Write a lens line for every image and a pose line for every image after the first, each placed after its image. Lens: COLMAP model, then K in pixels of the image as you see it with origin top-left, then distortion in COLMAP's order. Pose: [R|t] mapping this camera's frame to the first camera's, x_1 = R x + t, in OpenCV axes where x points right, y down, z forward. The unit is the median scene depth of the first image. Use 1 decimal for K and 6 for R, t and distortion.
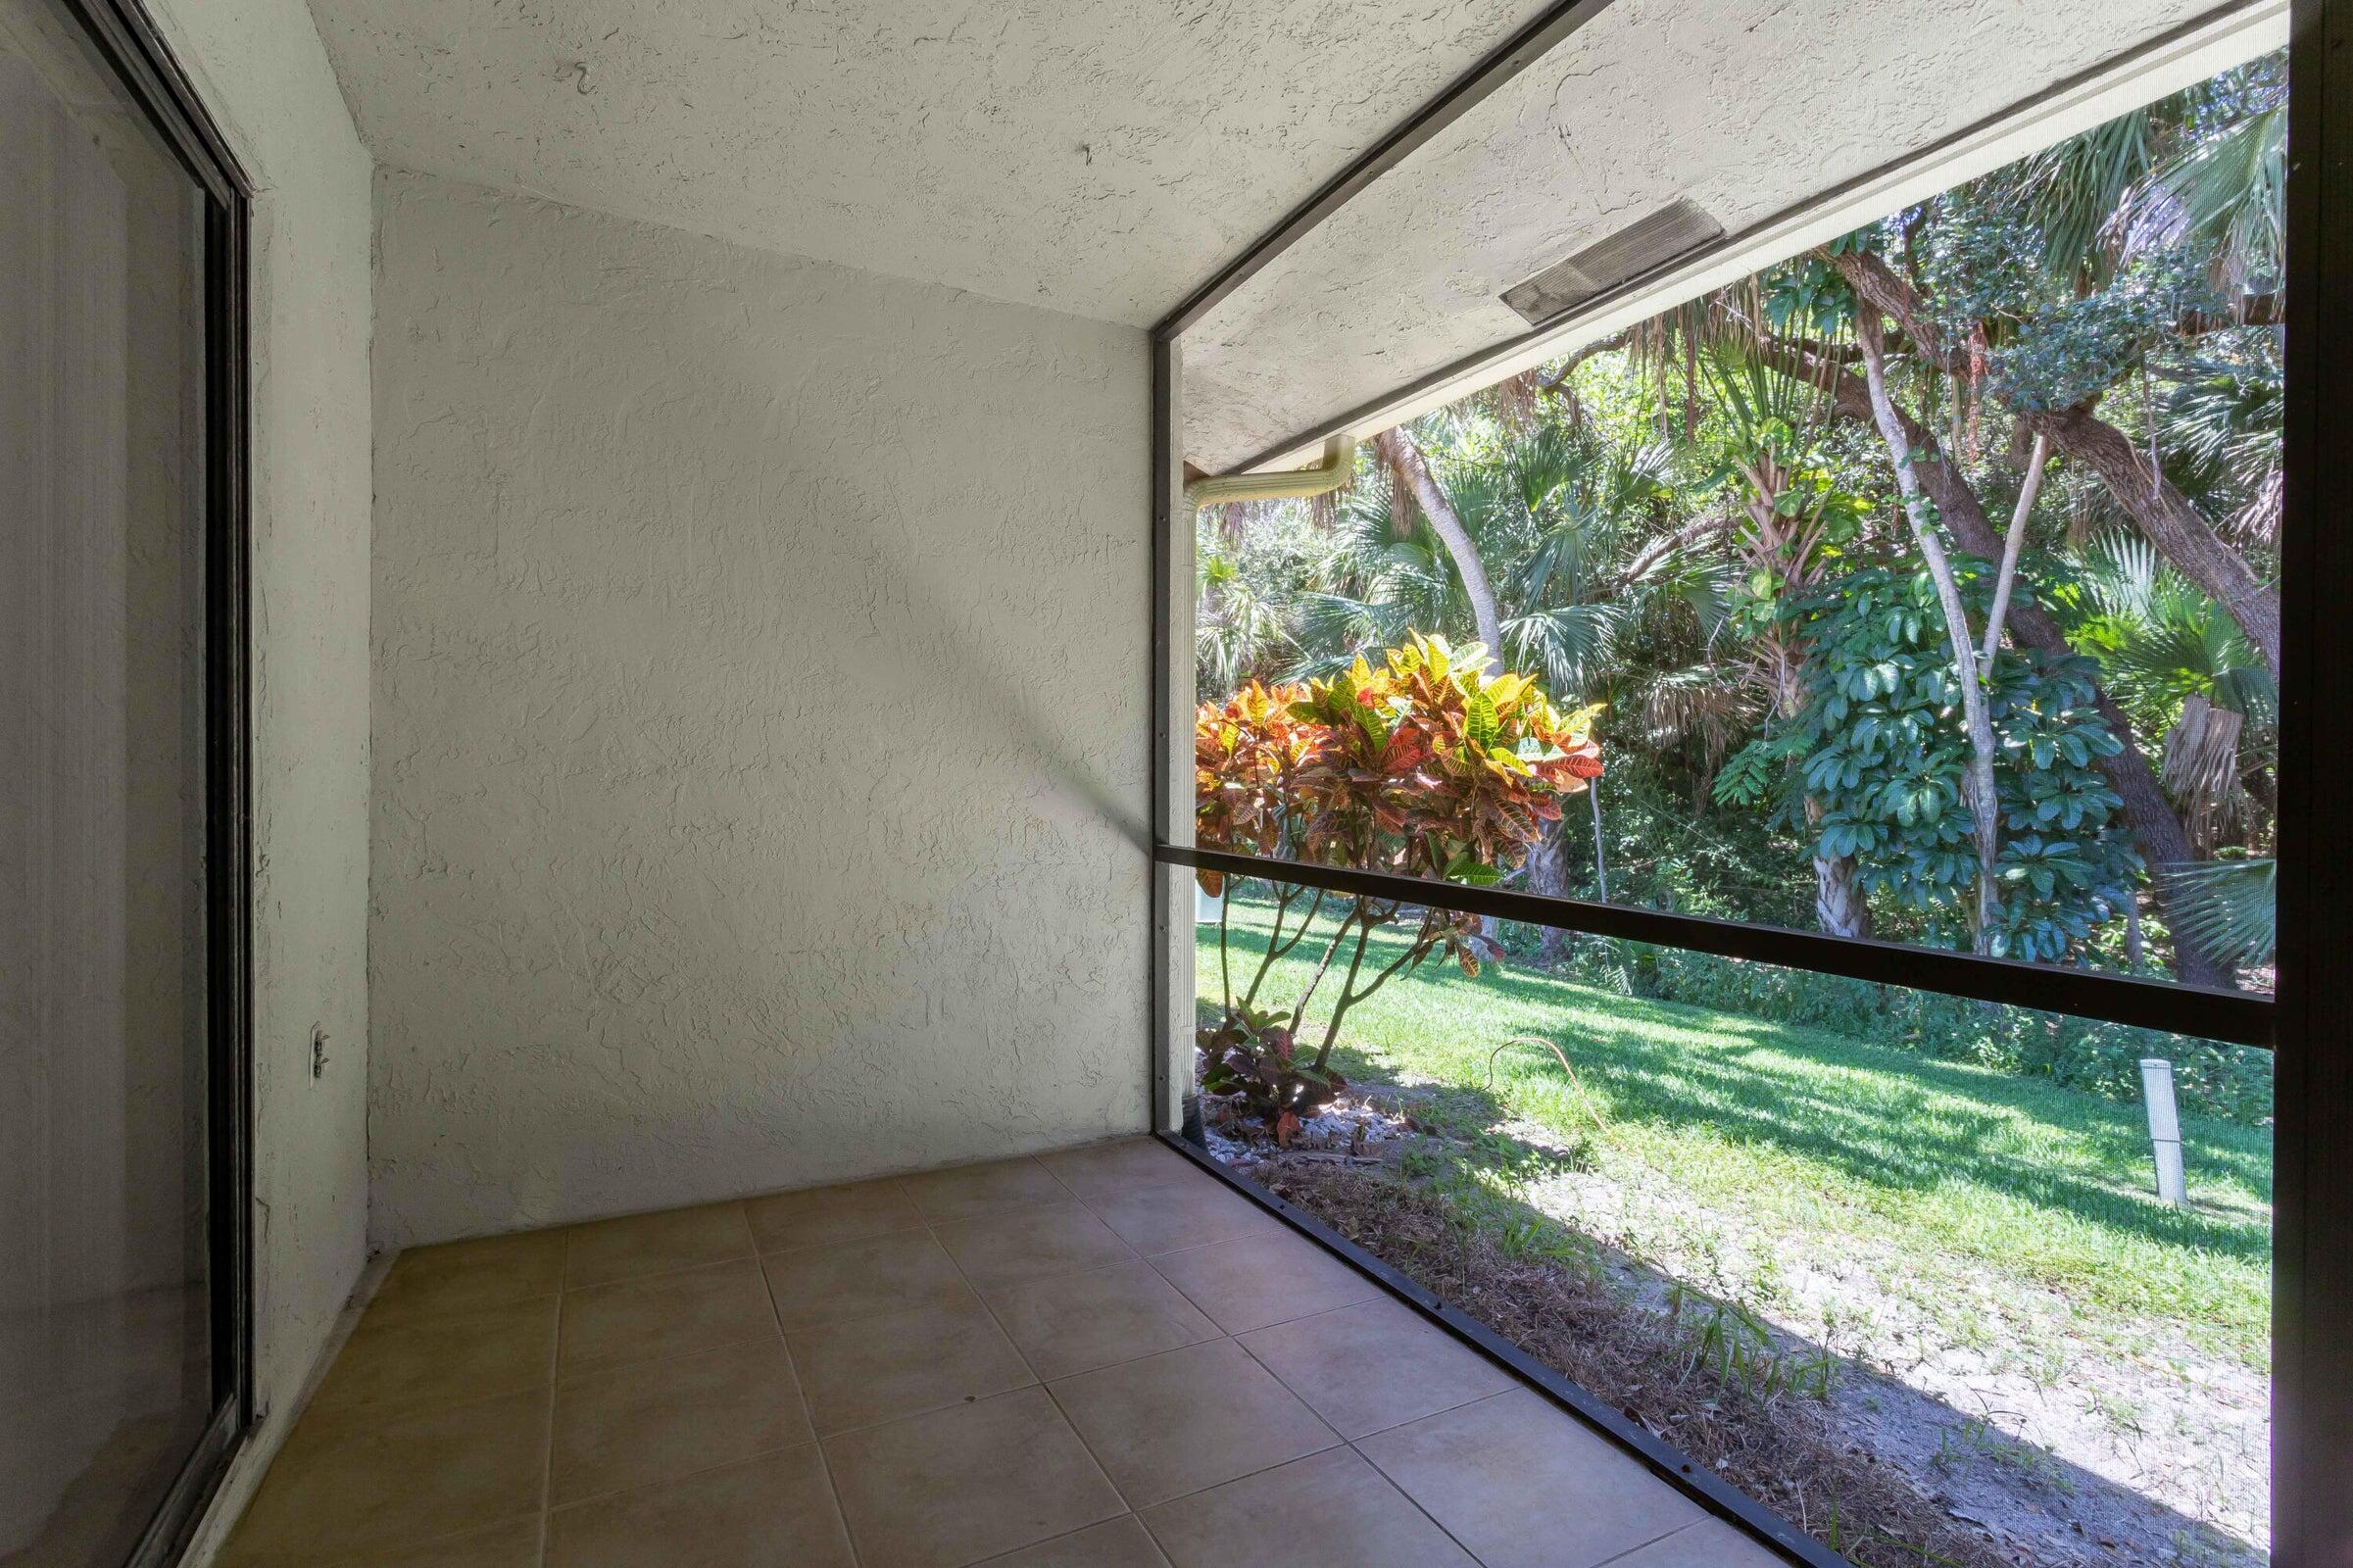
lens RADIAL K [[1110.0, 0, 1172.3], [0, 1110.0, 784.1], [0, 0, 1]] dist [0.001948, -0.000011]
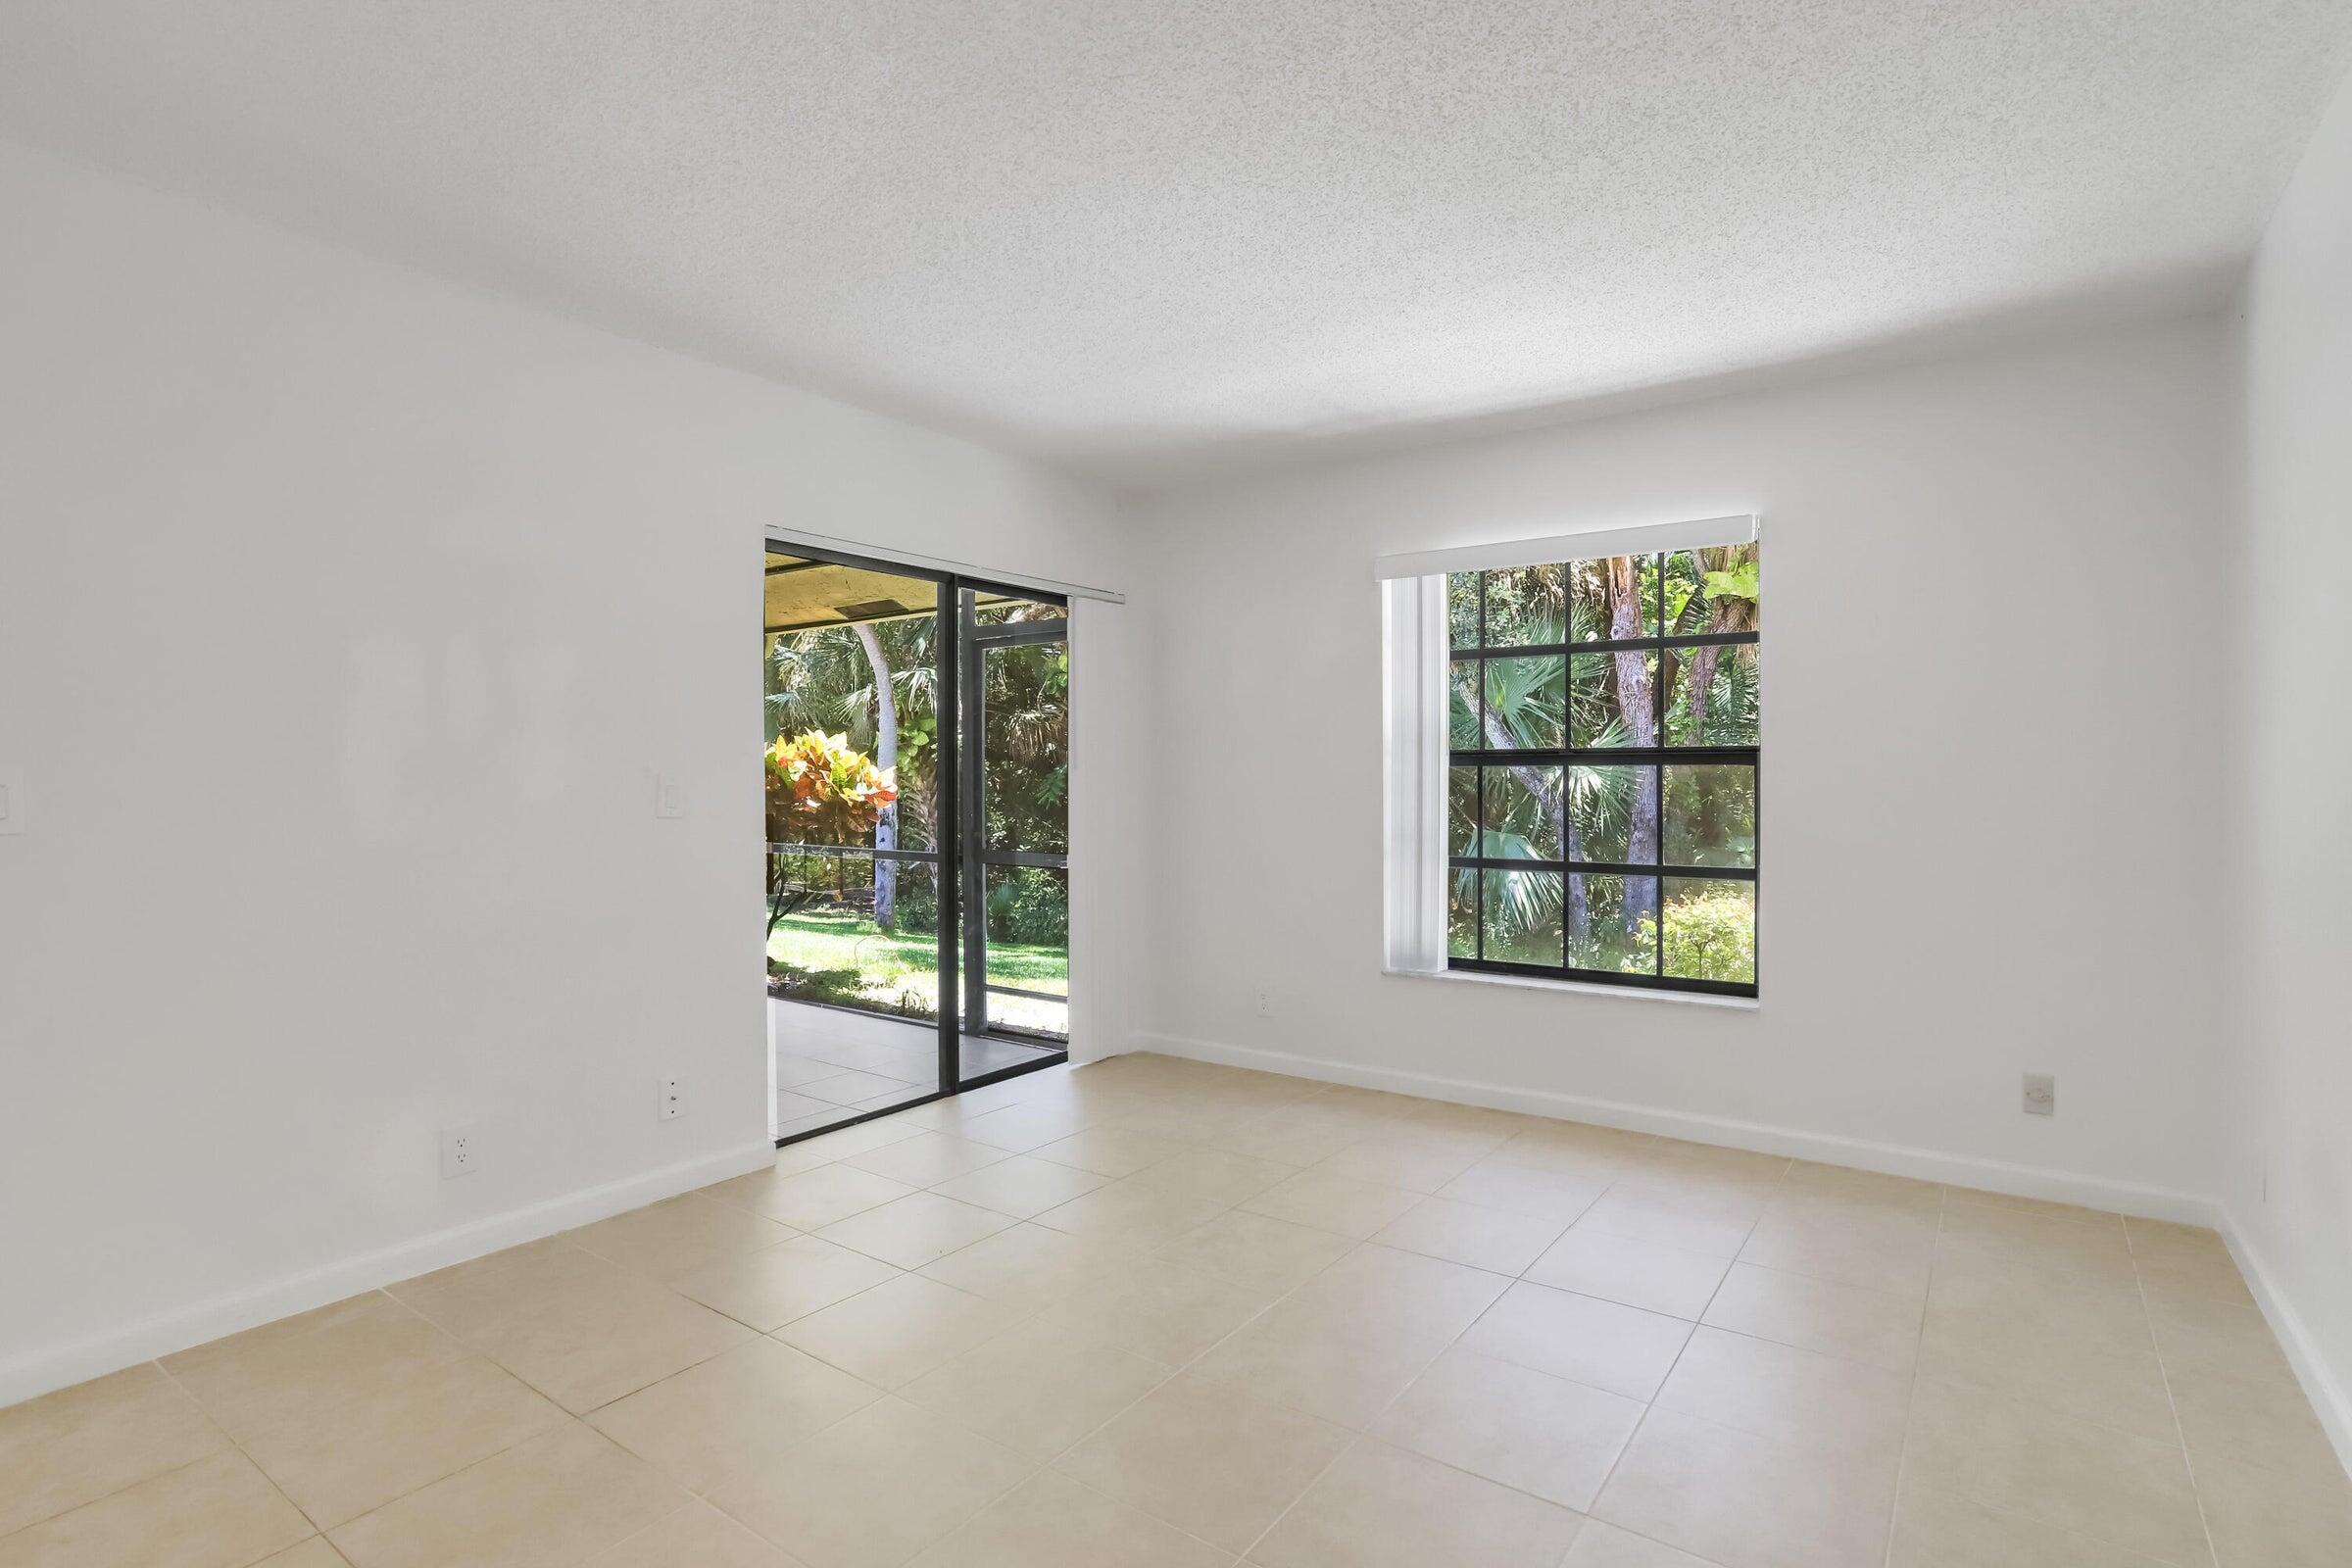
lens RADIAL K [[1180.8, 0, 1173.5], [0, 1180.8, 798.7], [0, 0, 1]] dist [-0.027090, 0.000652]
pose [[0.889977, -0.019767, 0.455576, -0.175432], [0.013226, 0.999759, 0.017541, -0.042973], [-0.455813, -0.009586, 0.890024, -1.275017]]
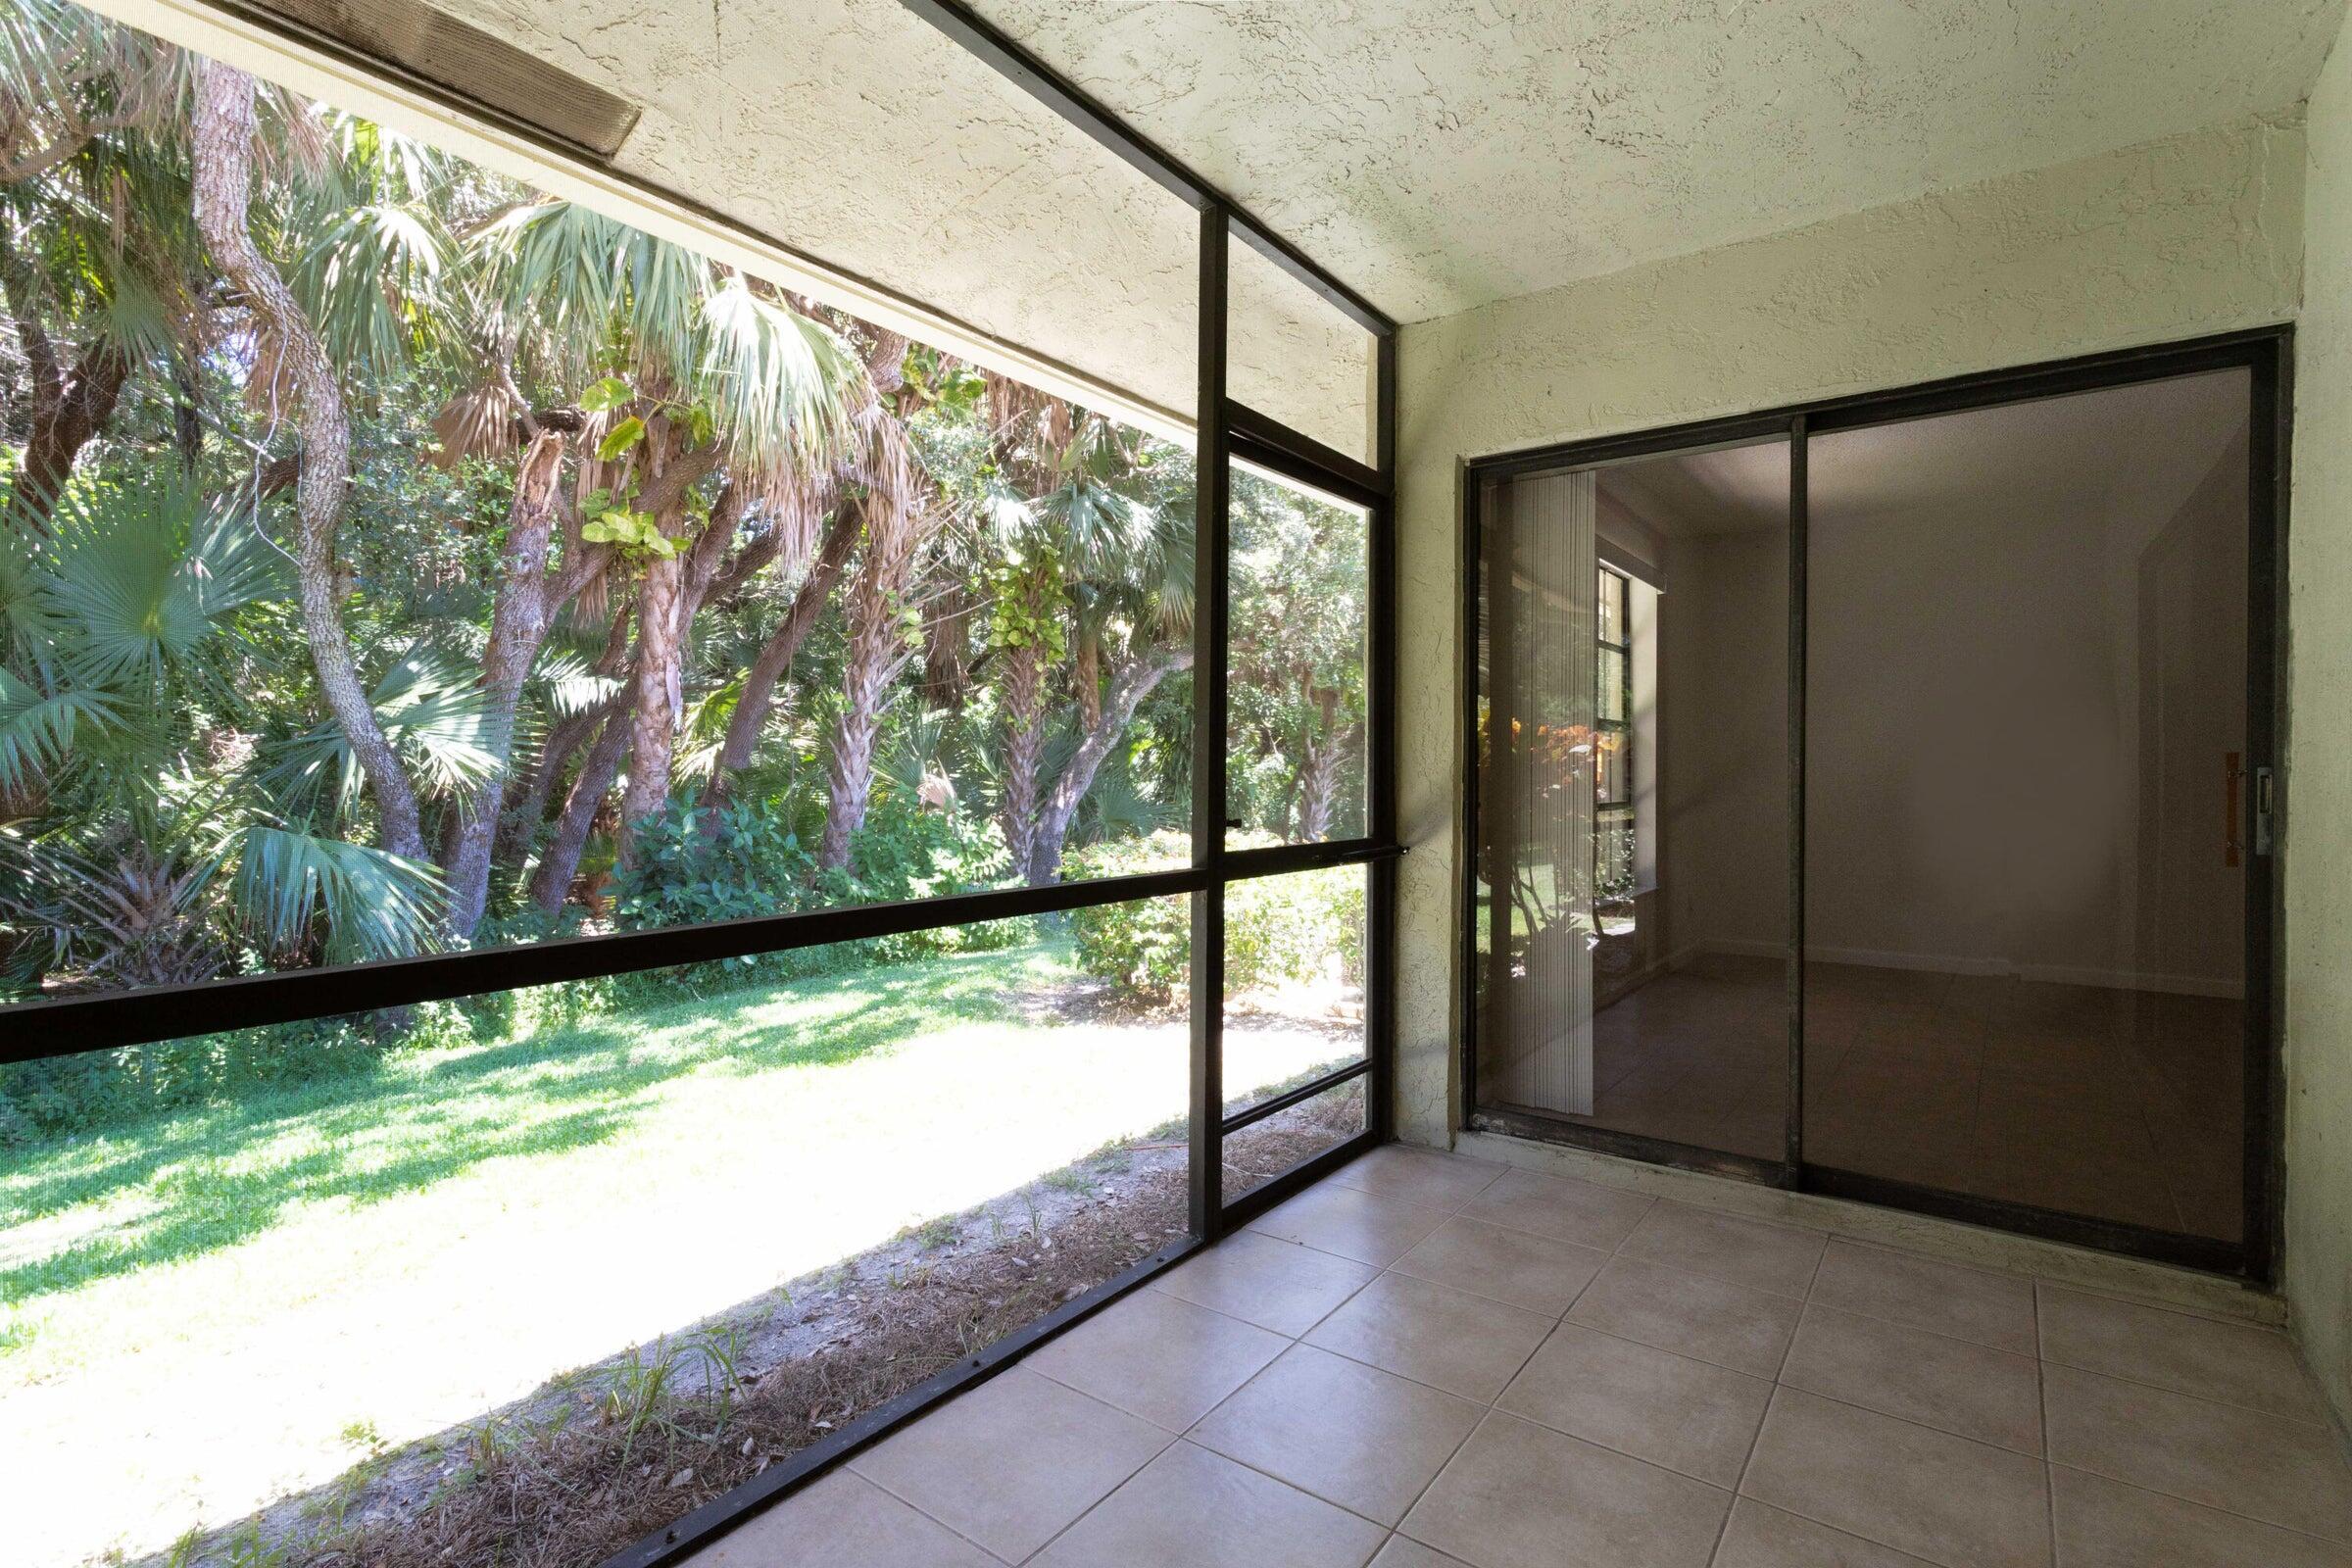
lens RADIAL K [[1109.6, 0, 1183.0], [0, 1109.6, 776.4], [0, 0, 1]] dist [0.001948, -0.000011]
pose [[-0.440635, -0.010149, 0.897629, -0.330740], [0.002500, 0.999918, 0.012533, -0.008081], [-0.897683, 0.007766, -0.440574, 0.643316]]
